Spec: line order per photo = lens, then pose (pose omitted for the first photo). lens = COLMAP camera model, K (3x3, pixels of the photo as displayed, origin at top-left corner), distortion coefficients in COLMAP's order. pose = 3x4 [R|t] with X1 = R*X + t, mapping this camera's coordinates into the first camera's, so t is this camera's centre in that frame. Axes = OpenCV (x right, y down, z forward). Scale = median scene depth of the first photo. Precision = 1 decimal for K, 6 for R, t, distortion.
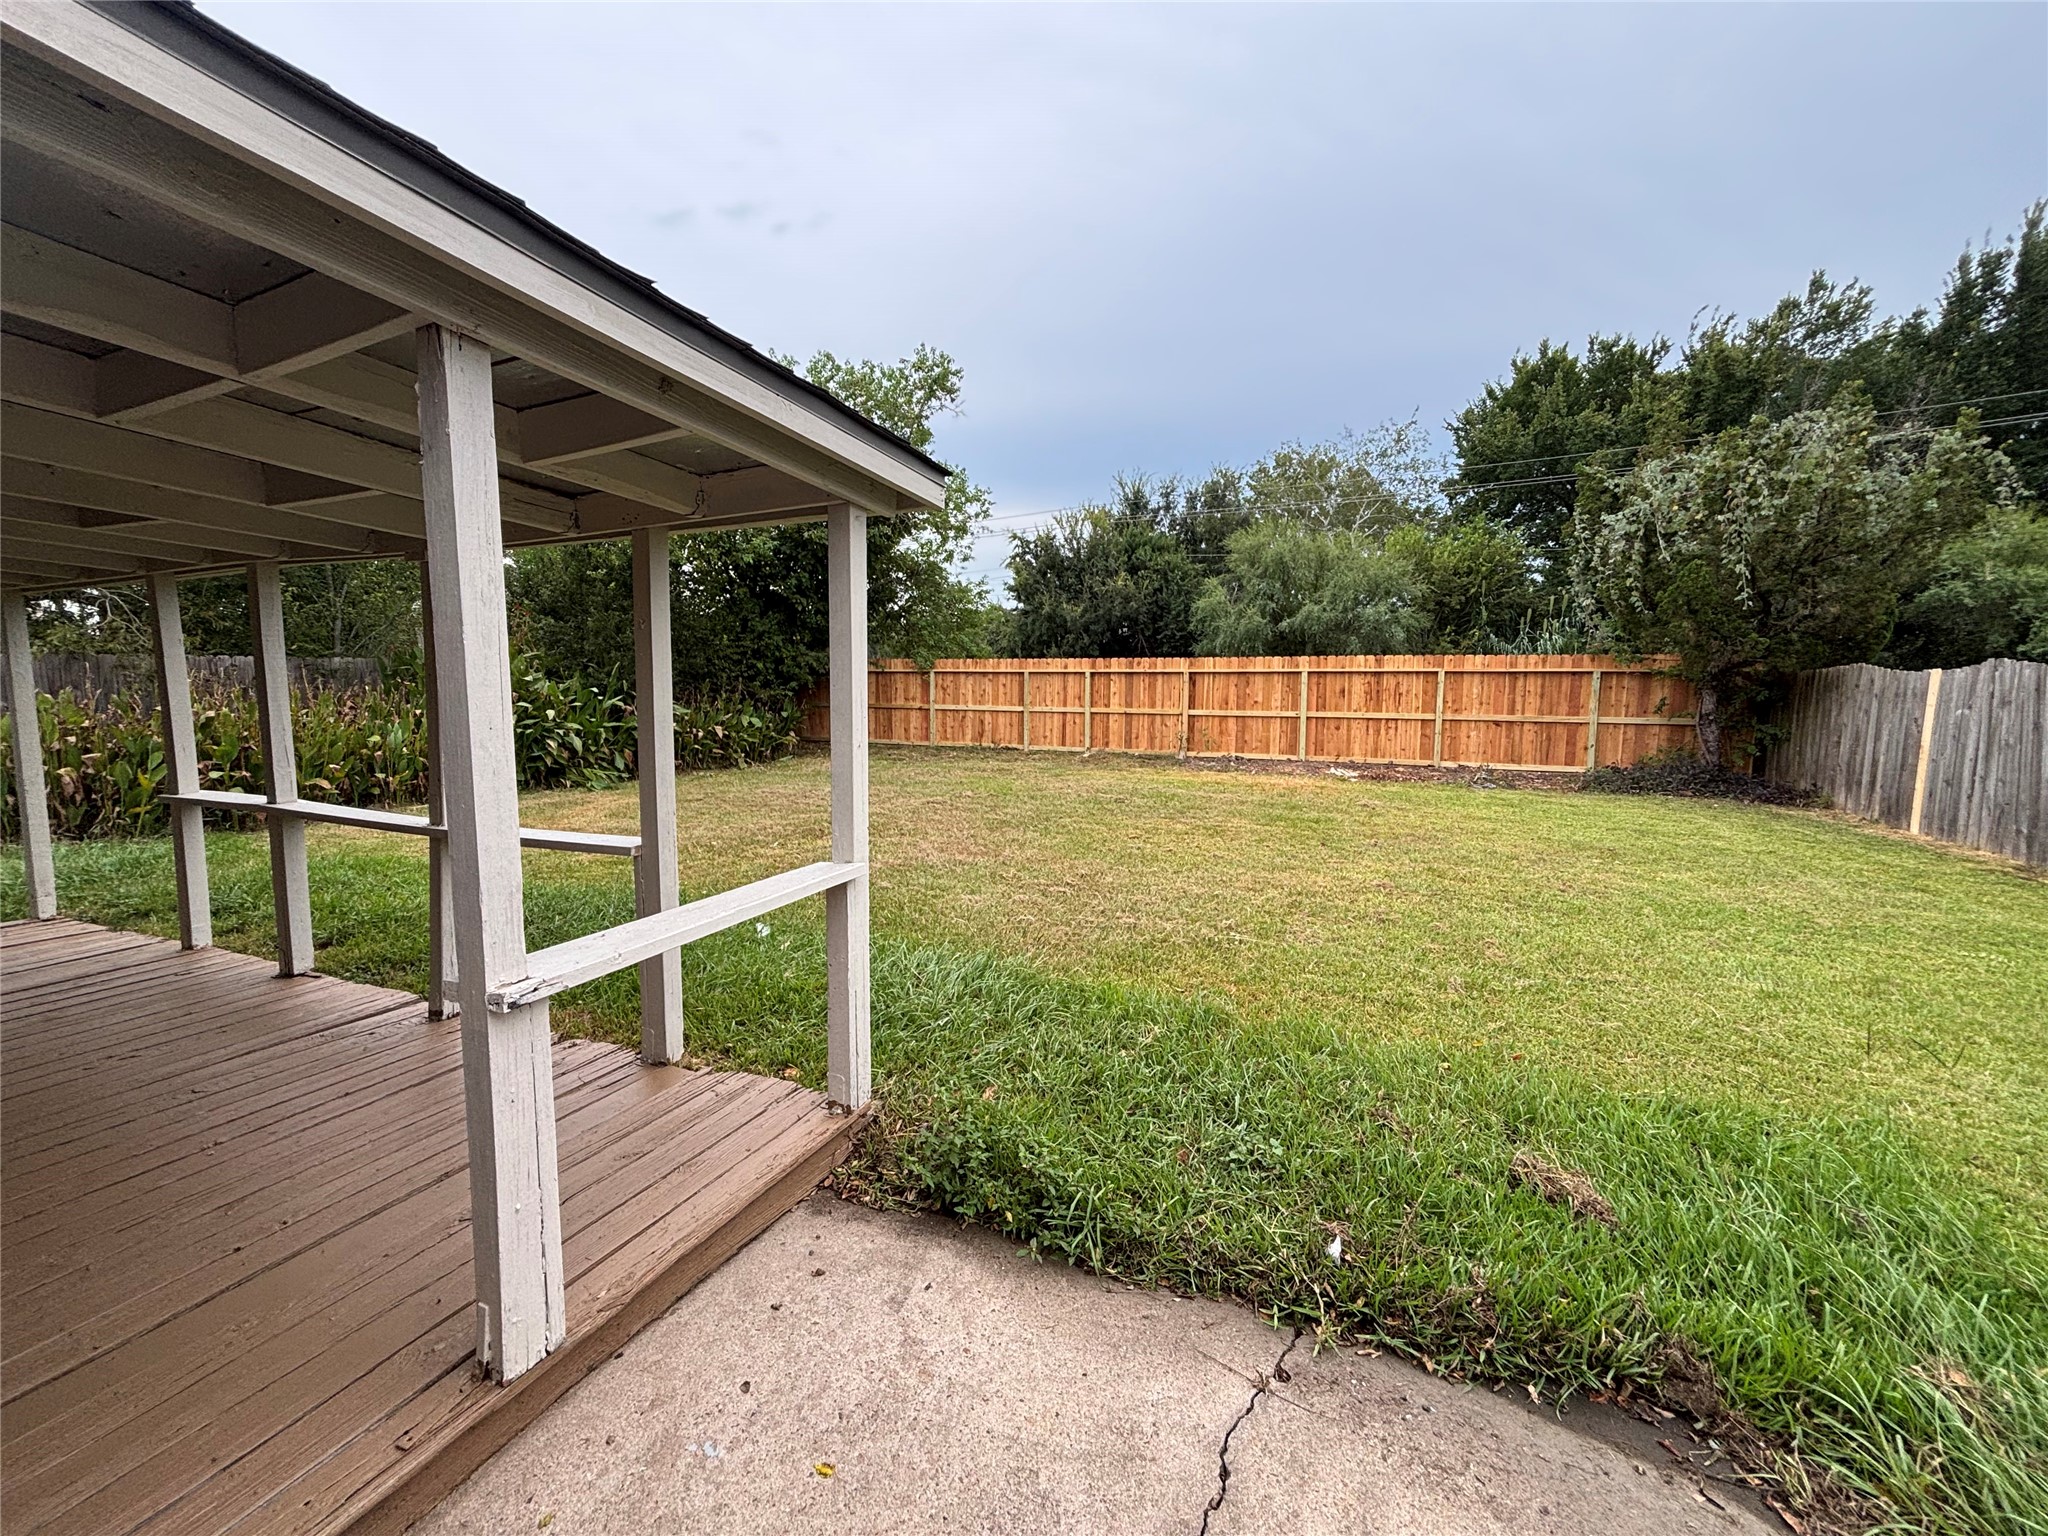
lens RADIAL K [[824.9, 0, 1017.5], [0, 824.9, 772.4], [0, 0, 1]] dist [0.003496, 0.000429]
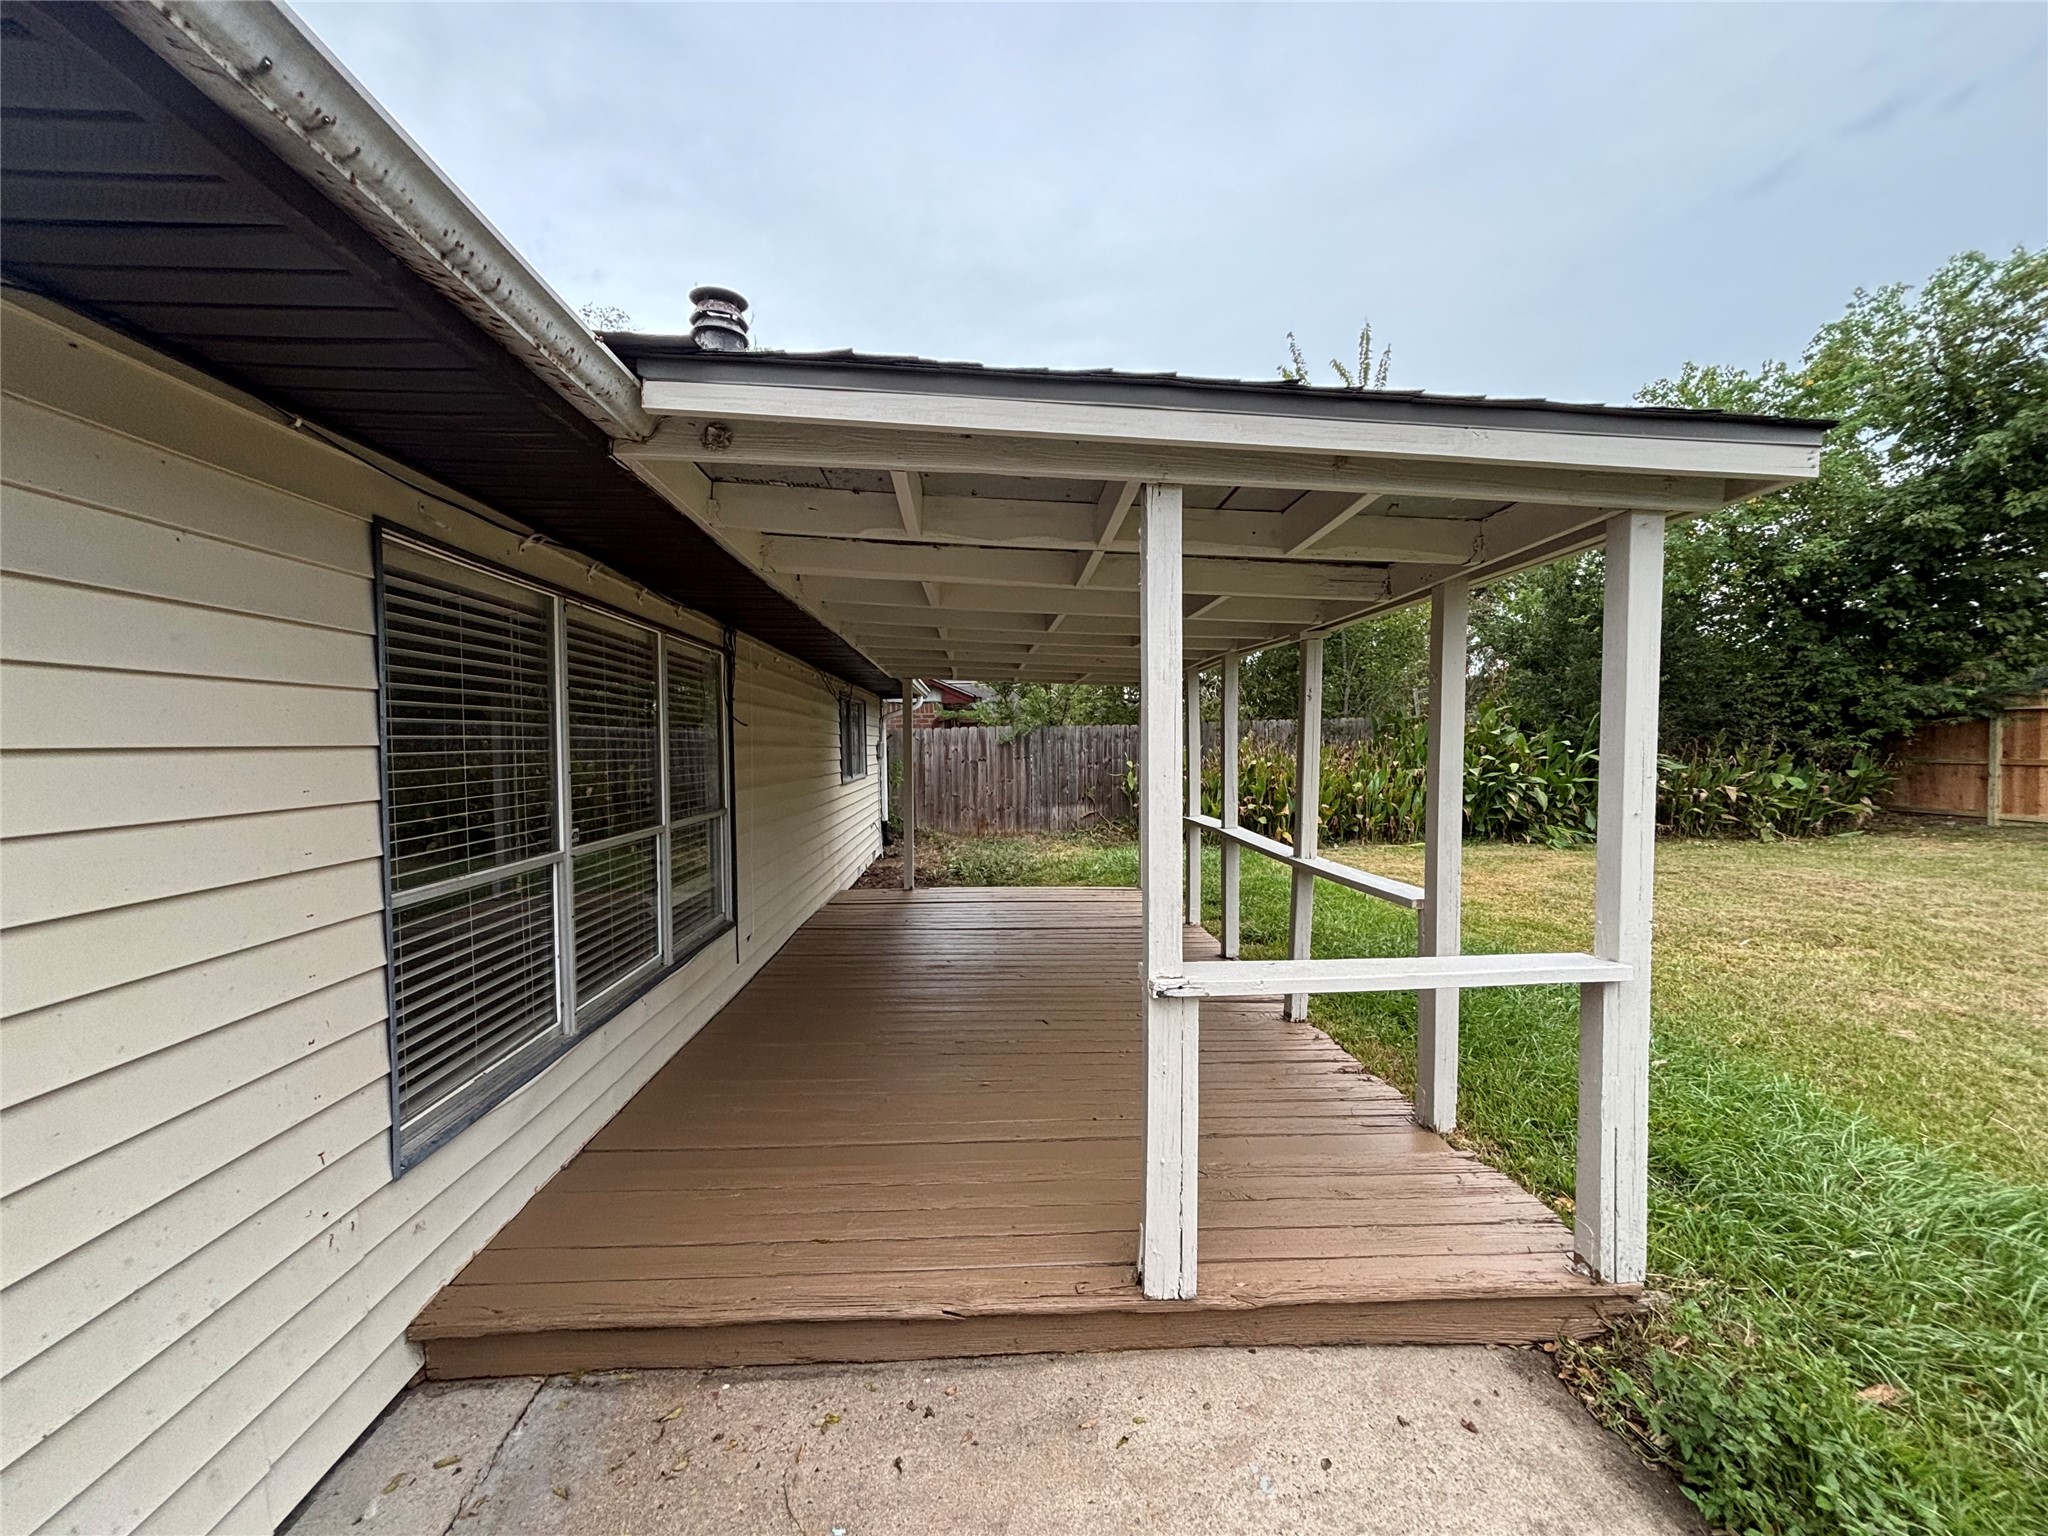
lens RADIAL K [[824.9, 0, 1024.9], [0, 824.9, 771.4], [0, 0, 1]] dist [0.003496, 0.000429]
pose [[0.451516, 0.023024, -0.891966, 0.108375], [-0.081117, 0.996587, -0.015337, -0.005582], [0.888568, 0.079278, 0.451843, 0.056903]]
